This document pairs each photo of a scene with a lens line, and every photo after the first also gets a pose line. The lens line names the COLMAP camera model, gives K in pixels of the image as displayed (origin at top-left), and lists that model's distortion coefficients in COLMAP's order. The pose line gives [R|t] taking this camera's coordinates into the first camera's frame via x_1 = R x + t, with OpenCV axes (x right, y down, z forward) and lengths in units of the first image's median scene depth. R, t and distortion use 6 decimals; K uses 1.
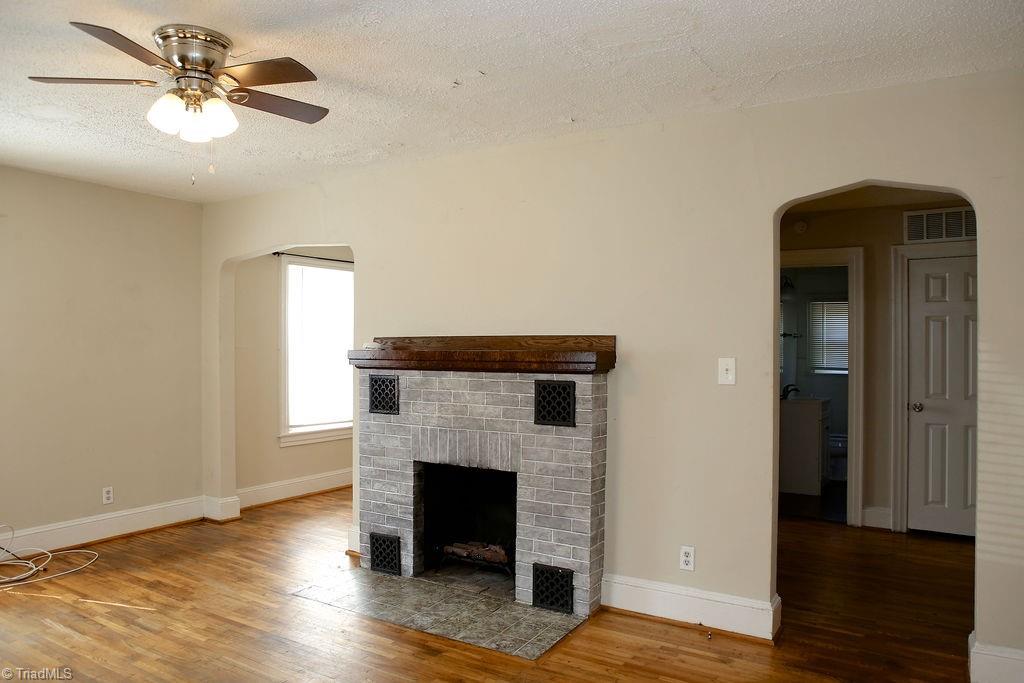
lens RADIAL K [[707.6, 0, 515.5], [0, 707.6, 344.1], [0, 0, 1]] dist [-0.101589, 0.072242]
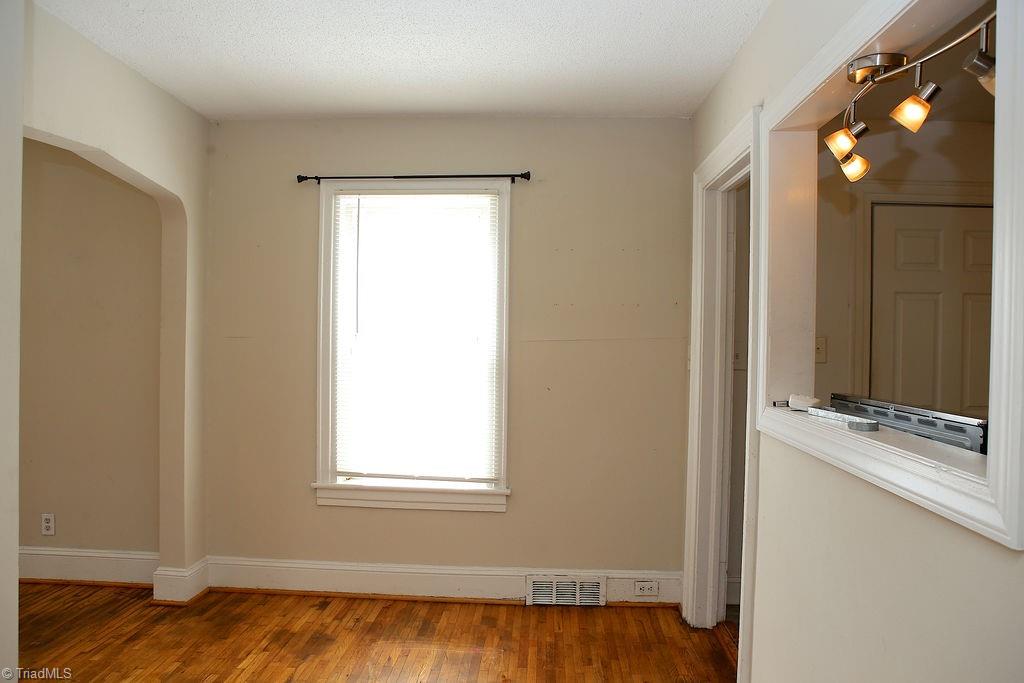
lens RADIAL K [[707.6, 0, 511.8], [0, 707.6, 345.8], [0, 0, 1]] dist [-0.101589, 0.072242]
pose [[0.485907, 0.011654, -0.873933, 0.423874], [-0.011397, 0.999911, 0.006998, 0.009339], [0.873936, 0.006560, 0.485996, 1.374018]]
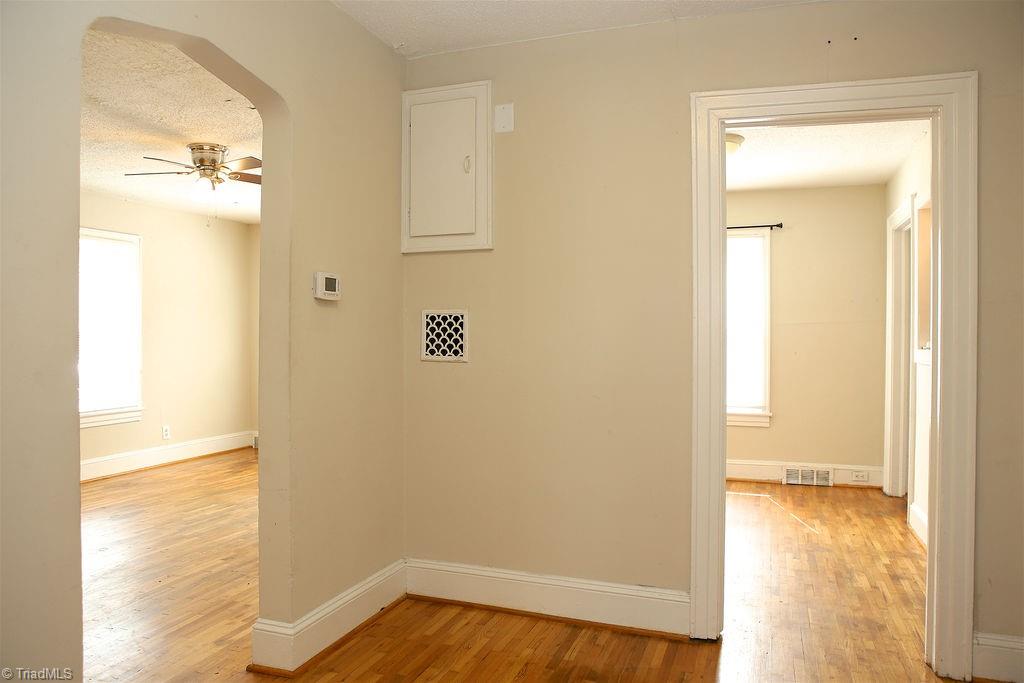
lens RADIAL K [[707.6, 0, 516.2], [0, 707.6, 341.7], [0, 0, 1]] dist [-0.101589, 0.072242]
pose [[0.208720, -0.001948, -0.977974, 1.006971], [-0.002571, 0.999993, -0.002540, 0.054041], [0.977972, 0.003045, 0.208713, 0.947087]]
